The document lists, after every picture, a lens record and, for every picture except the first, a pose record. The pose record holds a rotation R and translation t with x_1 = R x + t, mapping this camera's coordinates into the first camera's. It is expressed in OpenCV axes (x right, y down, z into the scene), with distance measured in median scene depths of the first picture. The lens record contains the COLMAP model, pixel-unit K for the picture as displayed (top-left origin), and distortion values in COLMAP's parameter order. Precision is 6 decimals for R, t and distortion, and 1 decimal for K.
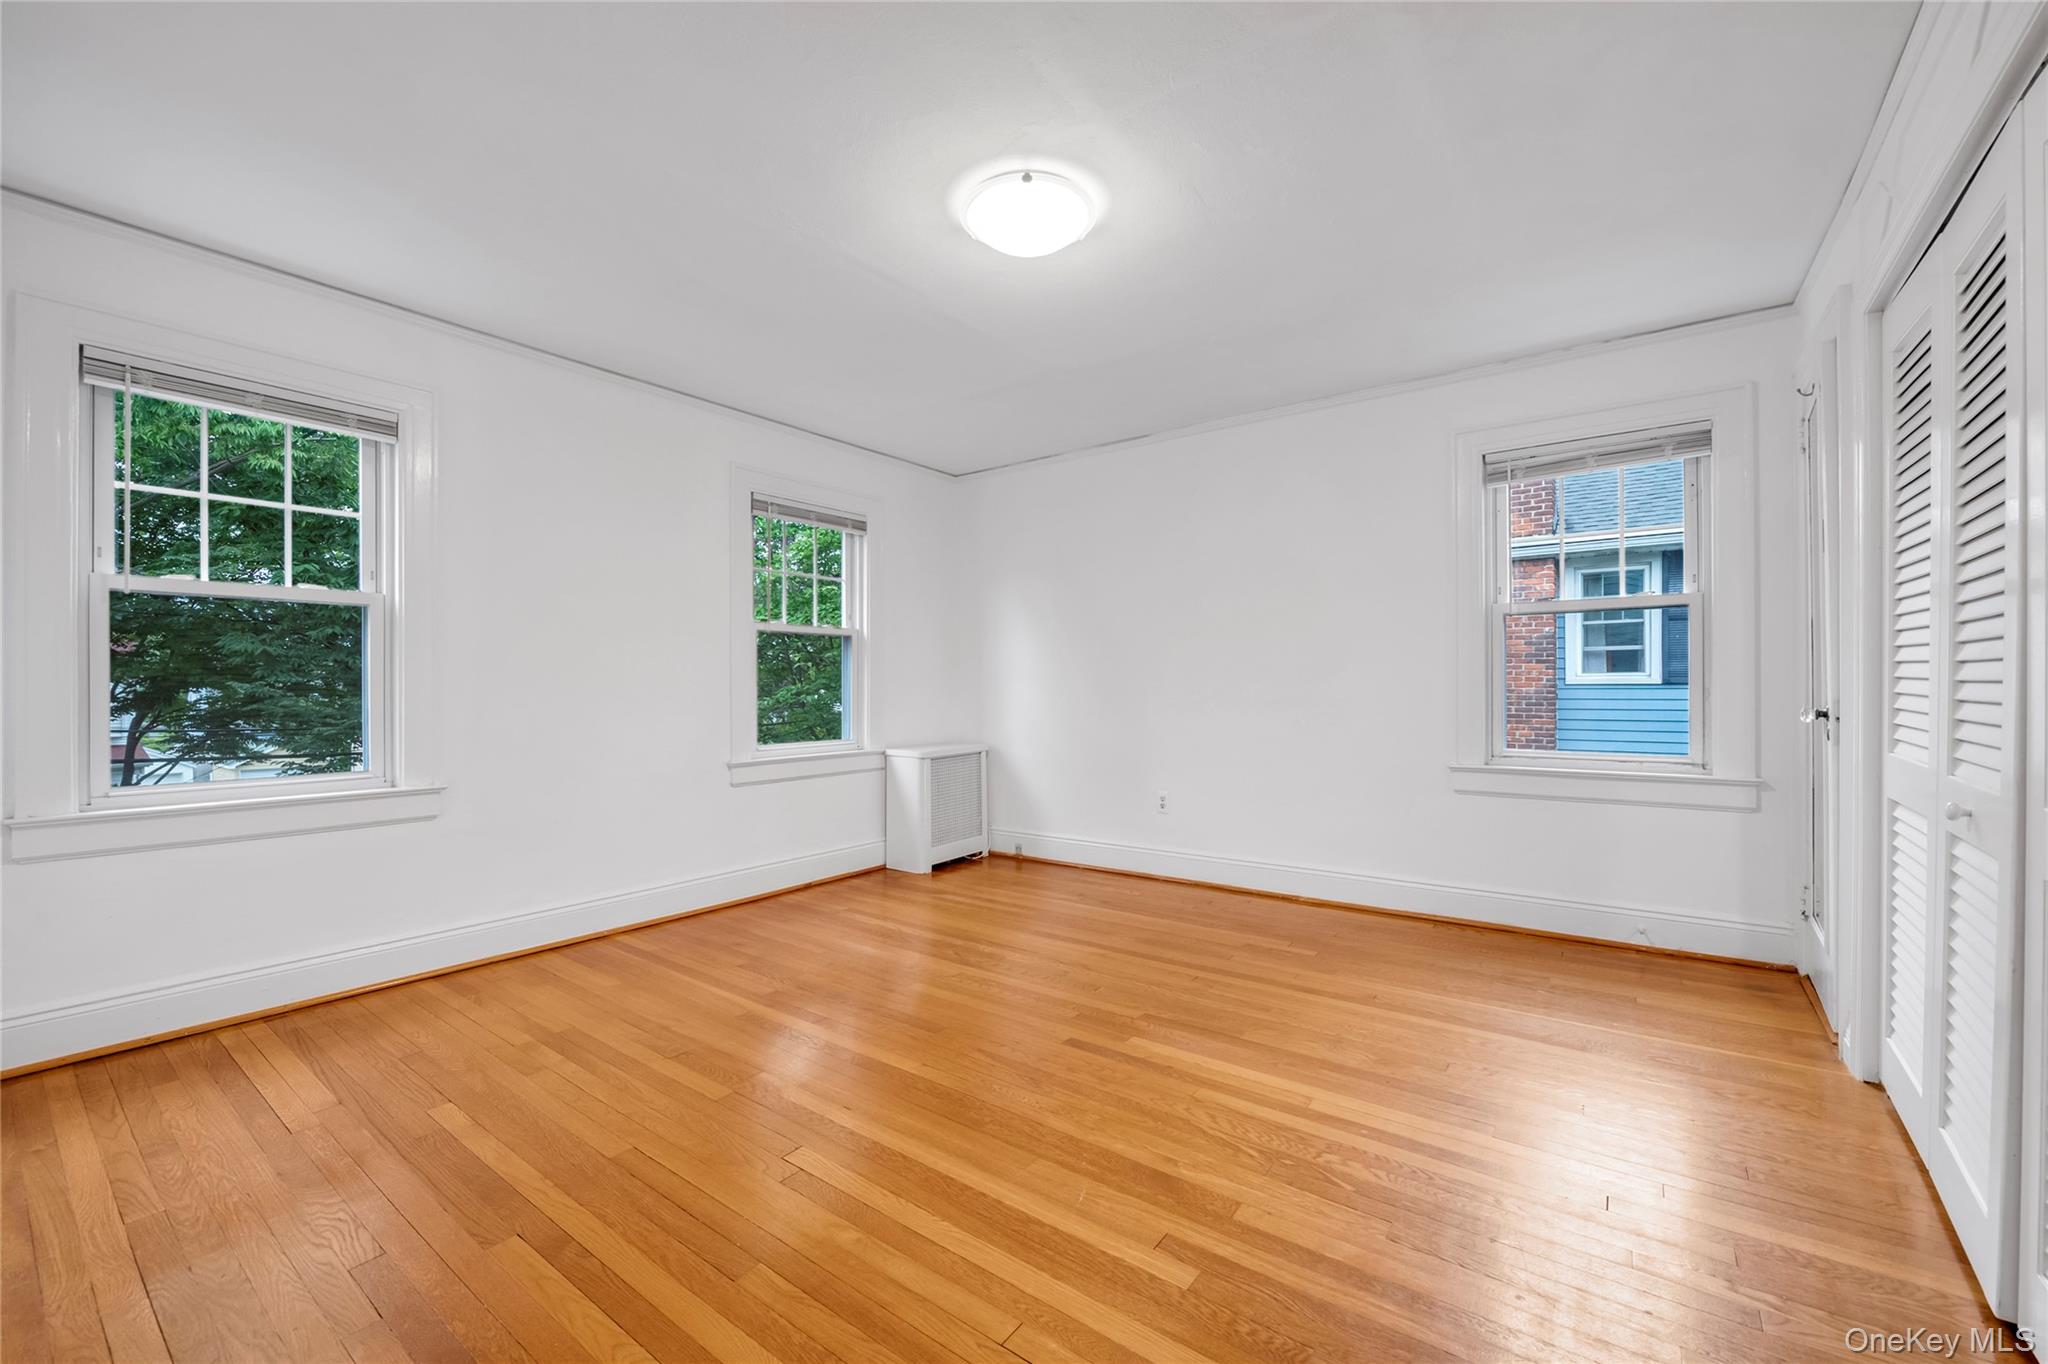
lens RADIAL K [[827.5, 0, 1023.4], [0, 827.5, 687.8], [0, 0, 1]] dist [-0.009792, -0.000705]
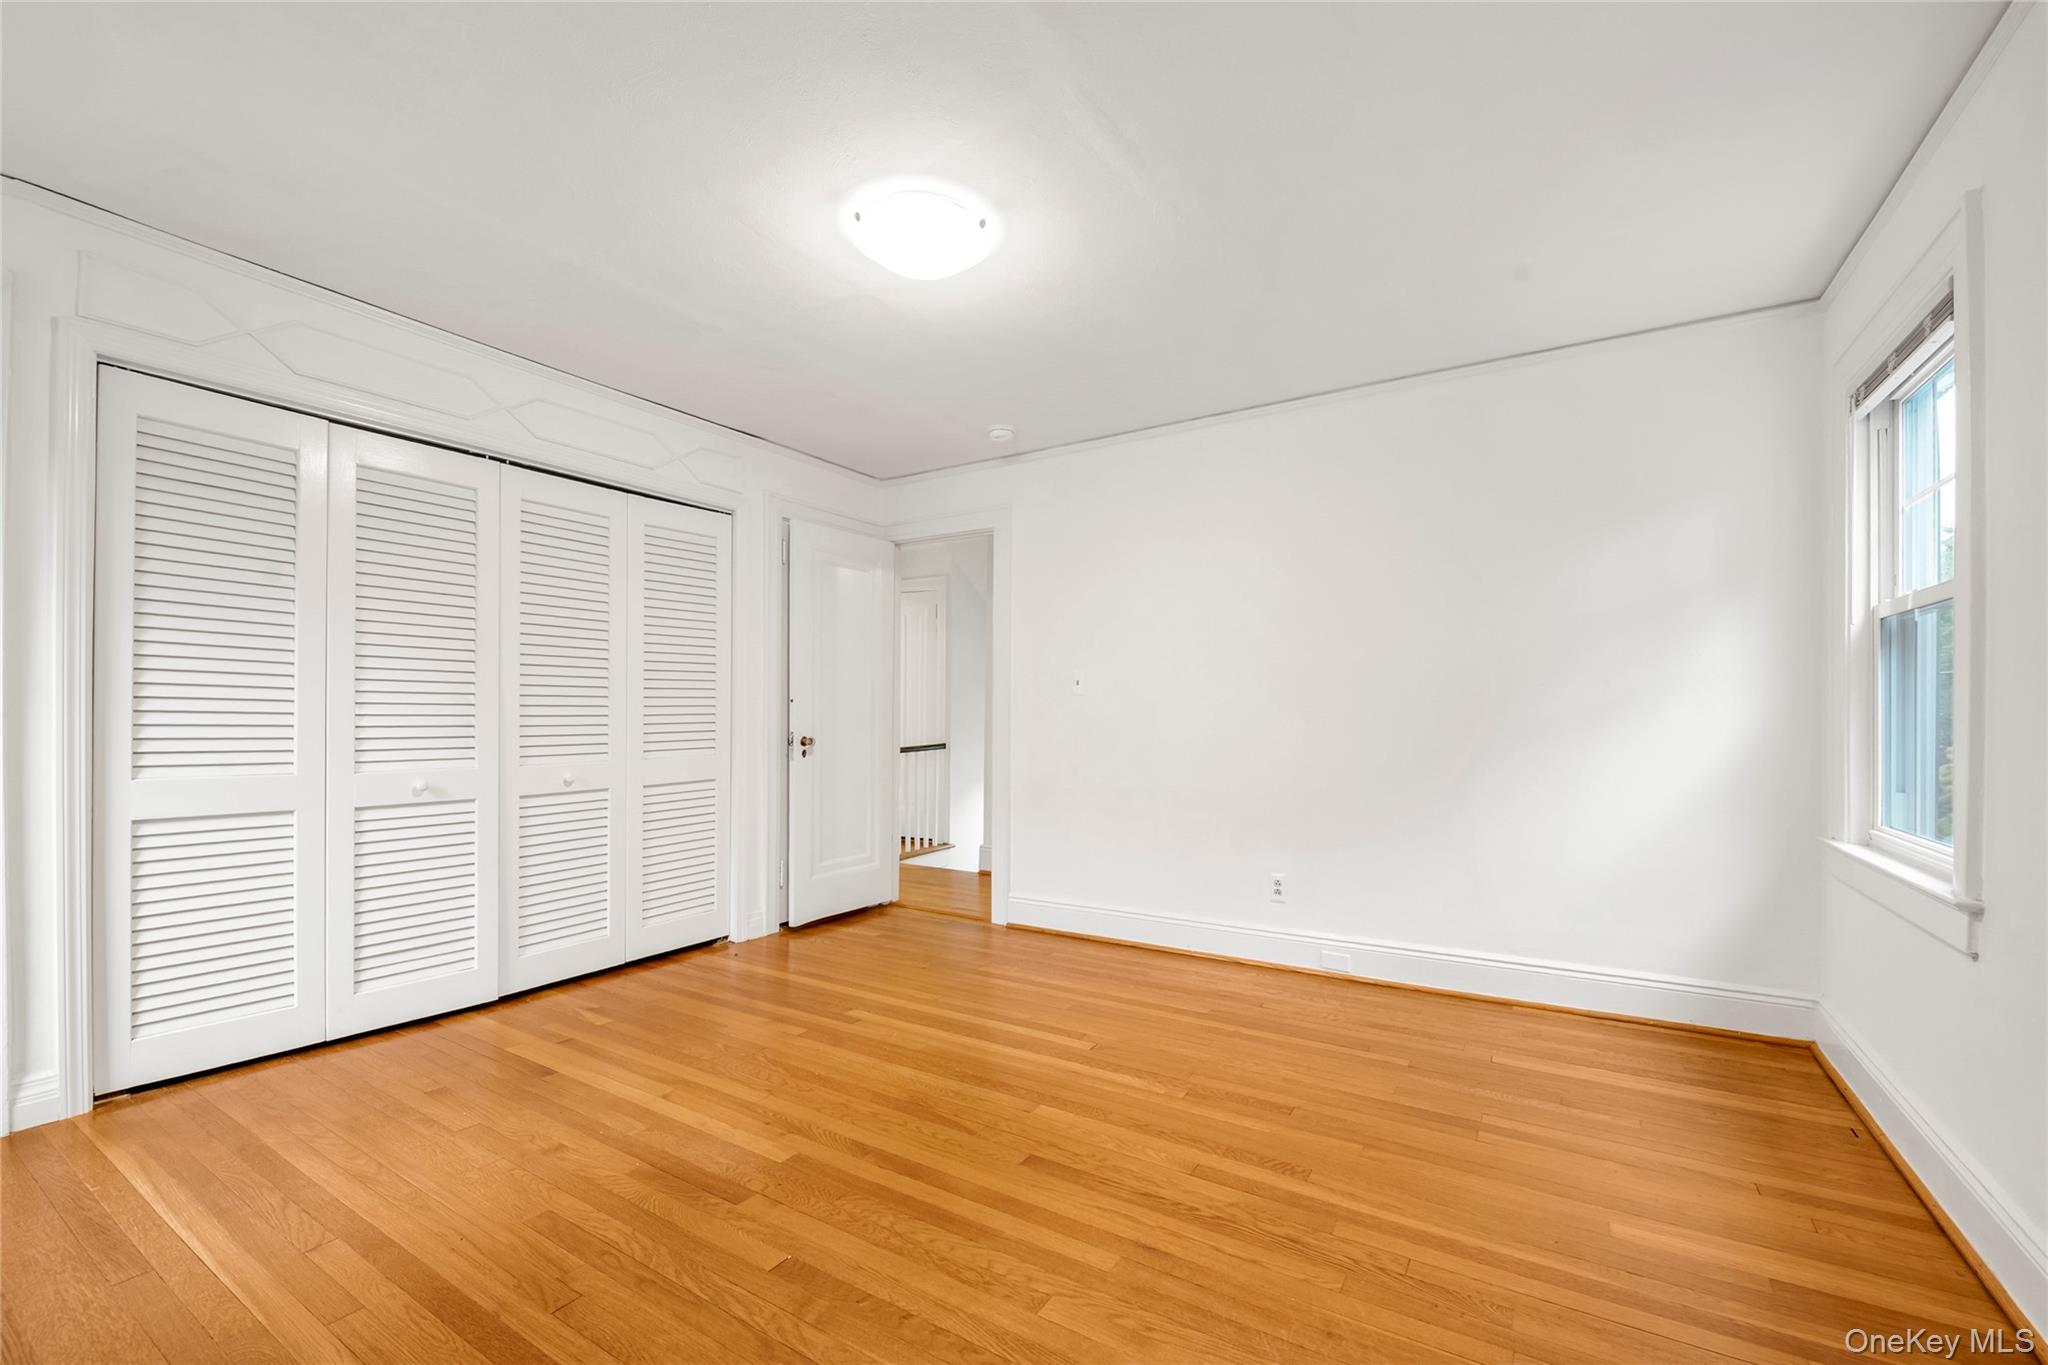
lens RADIAL K [[827.5, 0, 1023.4], [0, 827.5, 688.3], [0, 0, 1]] dist [-0.009792, -0.000705]
pose [[-0.996881, 0.001990, -0.078894, -0.038312], [0.003896, 0.999704, -0.024010, -0.013130], [0.078823, -0.024242, -0.996594, 1.855191]]
